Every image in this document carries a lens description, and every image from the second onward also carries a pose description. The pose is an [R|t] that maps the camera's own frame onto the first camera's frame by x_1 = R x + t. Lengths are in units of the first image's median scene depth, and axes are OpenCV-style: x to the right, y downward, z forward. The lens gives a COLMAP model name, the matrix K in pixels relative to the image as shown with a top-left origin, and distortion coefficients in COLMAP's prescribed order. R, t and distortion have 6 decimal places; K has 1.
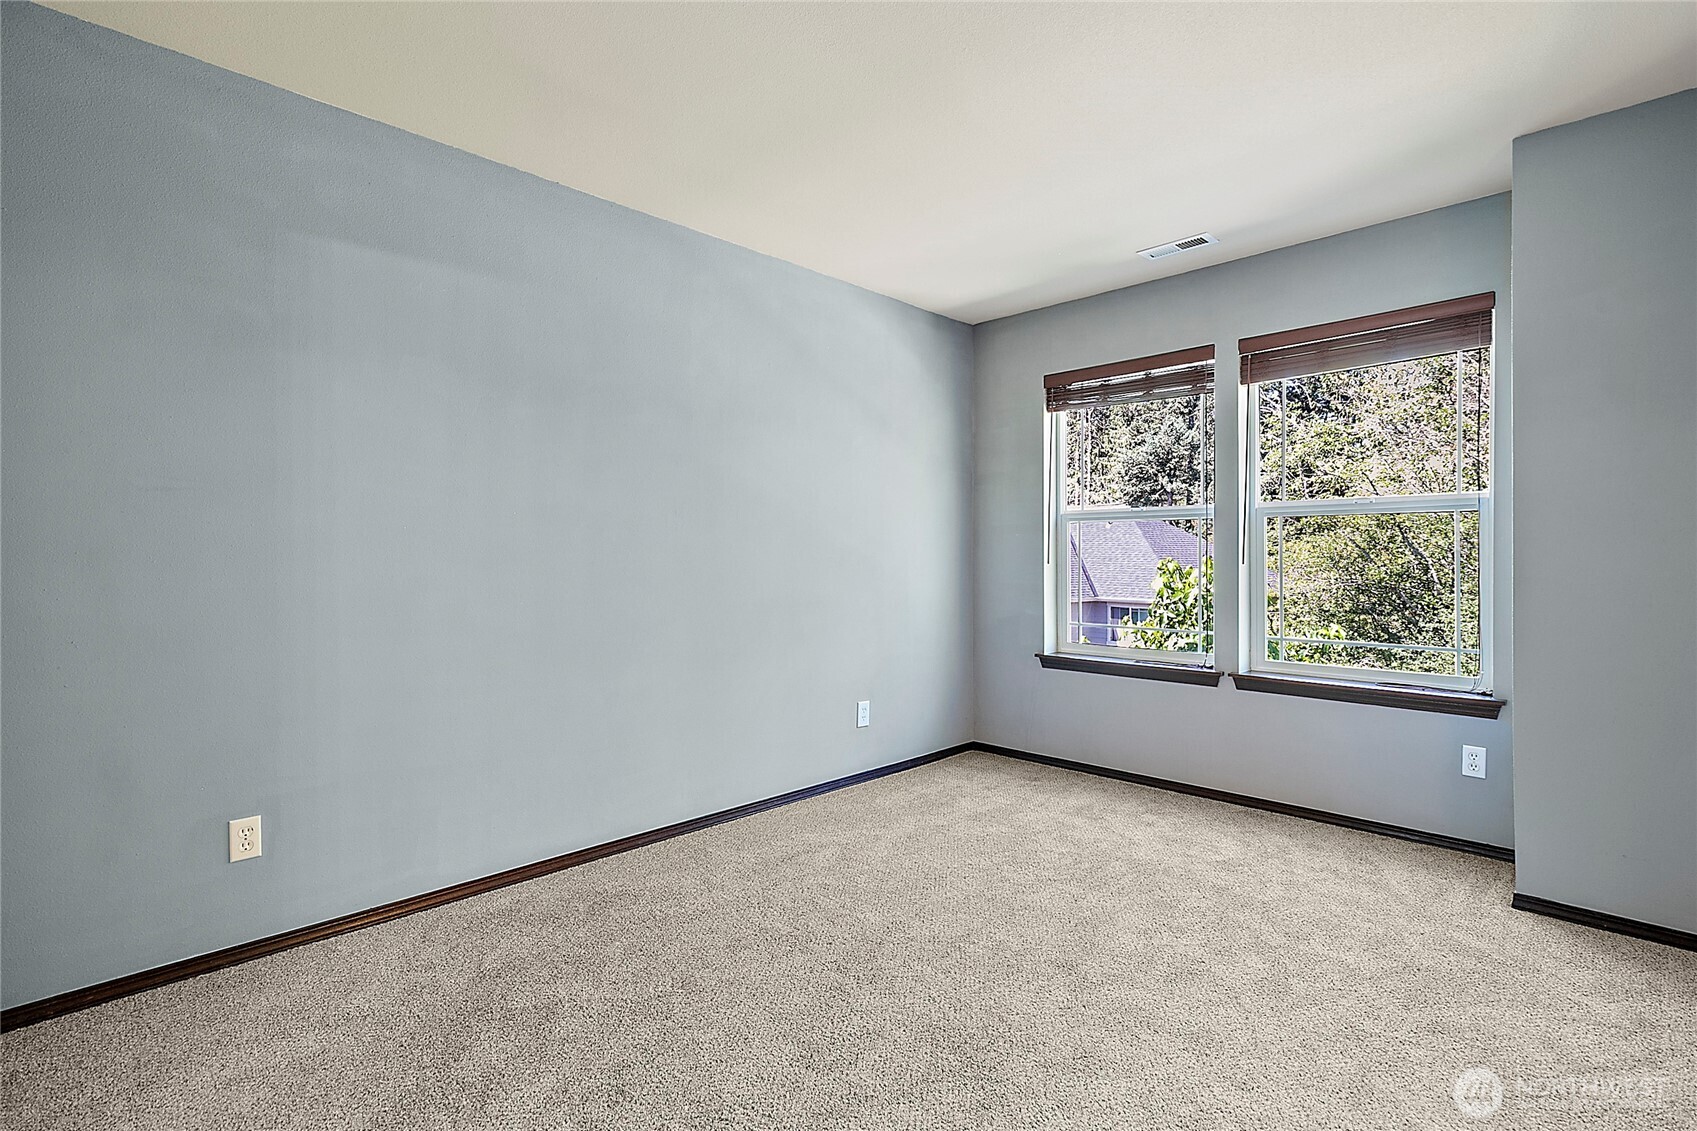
lens RADIAL K [[796.0, 0, 848.7], [0, 796.0, 563.4], [0, 0, 1]] dist [-0.000181, 0.000693]
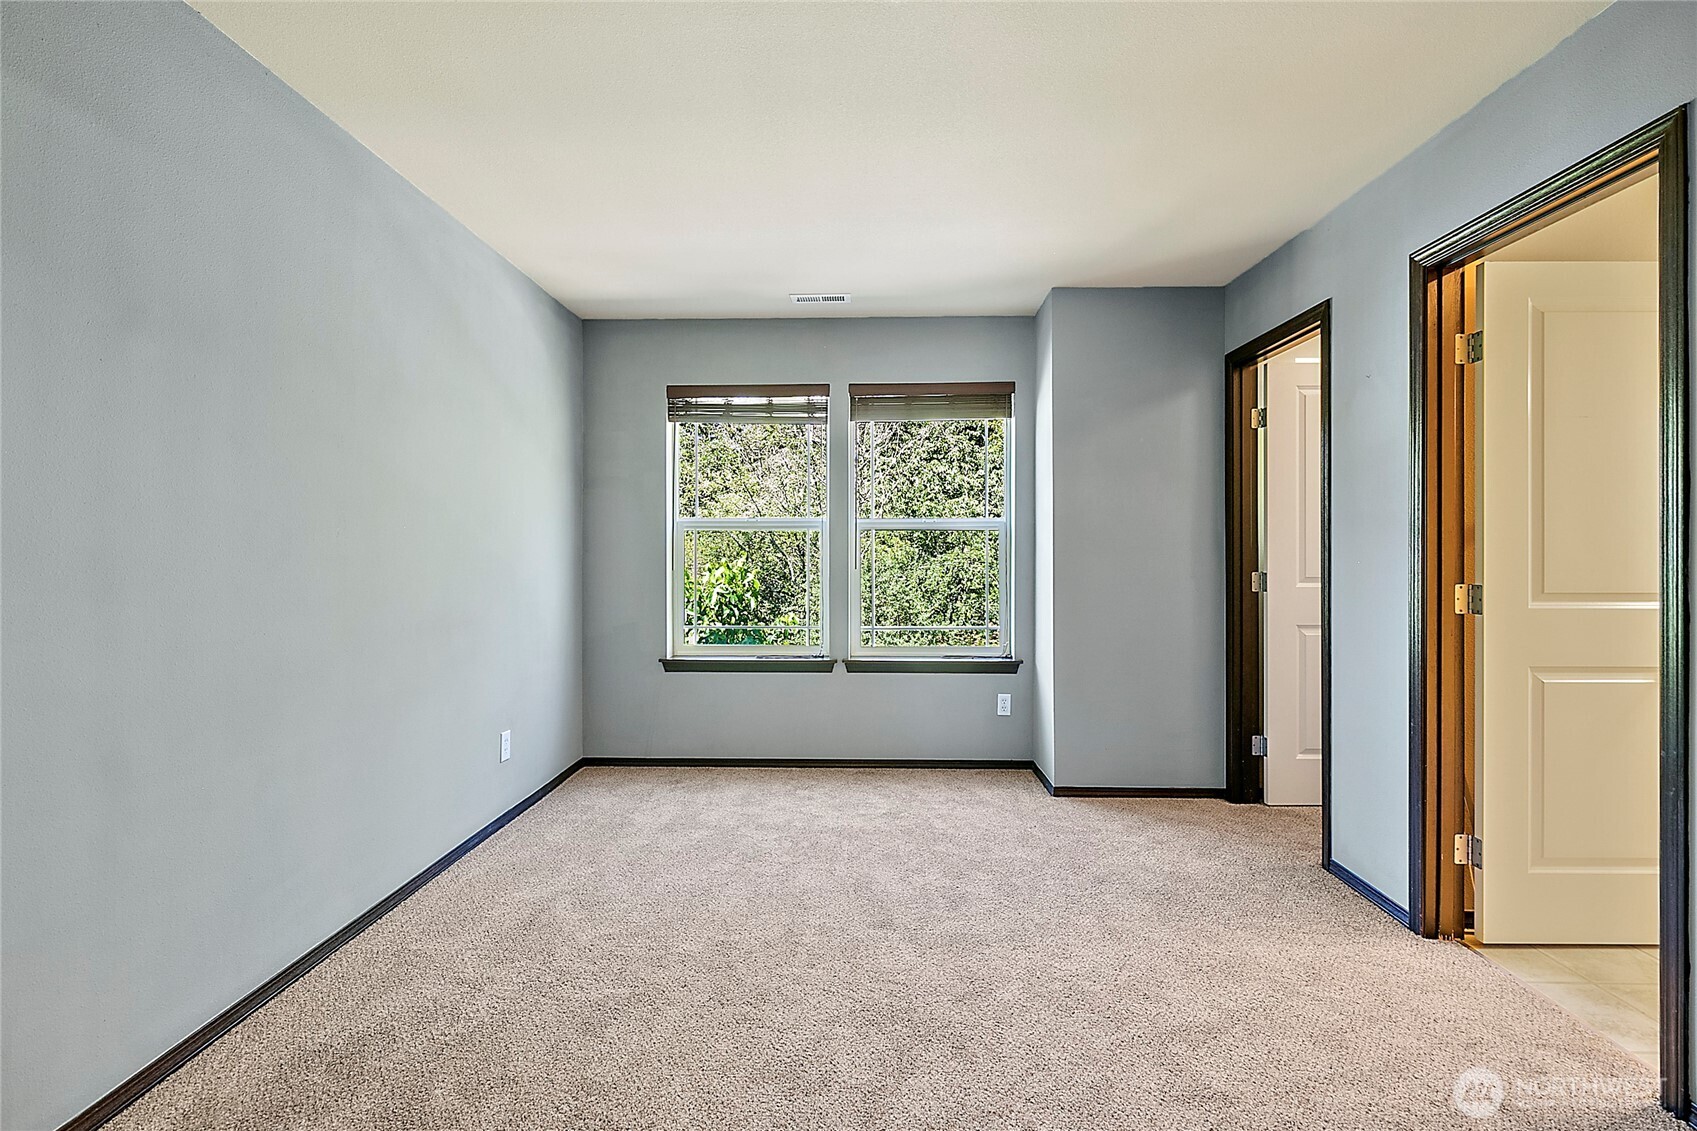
lens RADIAL K [[796.0, 0, 844.1], [0, 796.0, 559.8], [0, 0, 1]] dist [-0.000181, 0.000693]
pose [[0.729544, -0.007520, 0.683893, -0.371425], [0.006705, 0.999970, 0.003843, -0.019631], [-0.683901, 0.001781, 0.729572, 0.130547]]
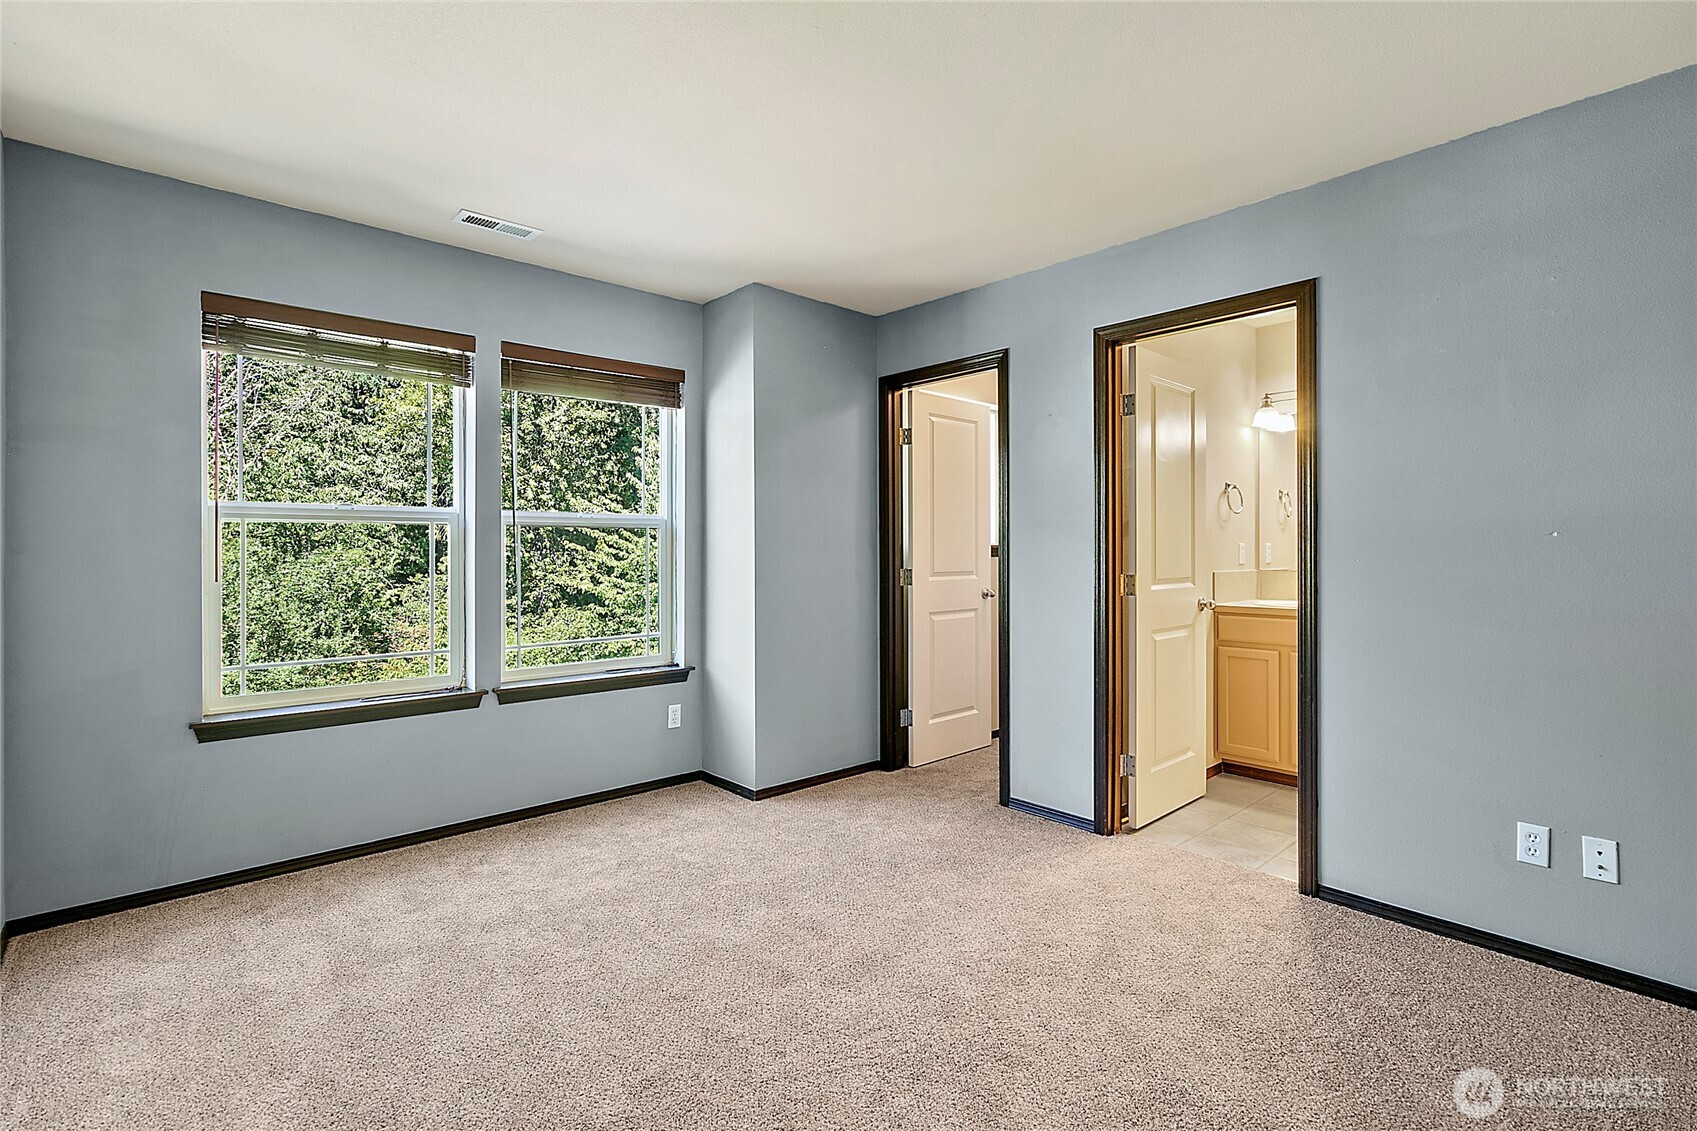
lens RADIAL K [[796.0, 0, 846.8], [0, 796.0, 558.0], [0, 0, 1]] dist [-0.000181, 0.000693]
pose [[0.046681, -0.010355, 0.998856, -0.486474], [0.011294, 0.999888, 0.009837, -0.025337], [-0.998846, 0.010822, 0.046793, 0.580711]]
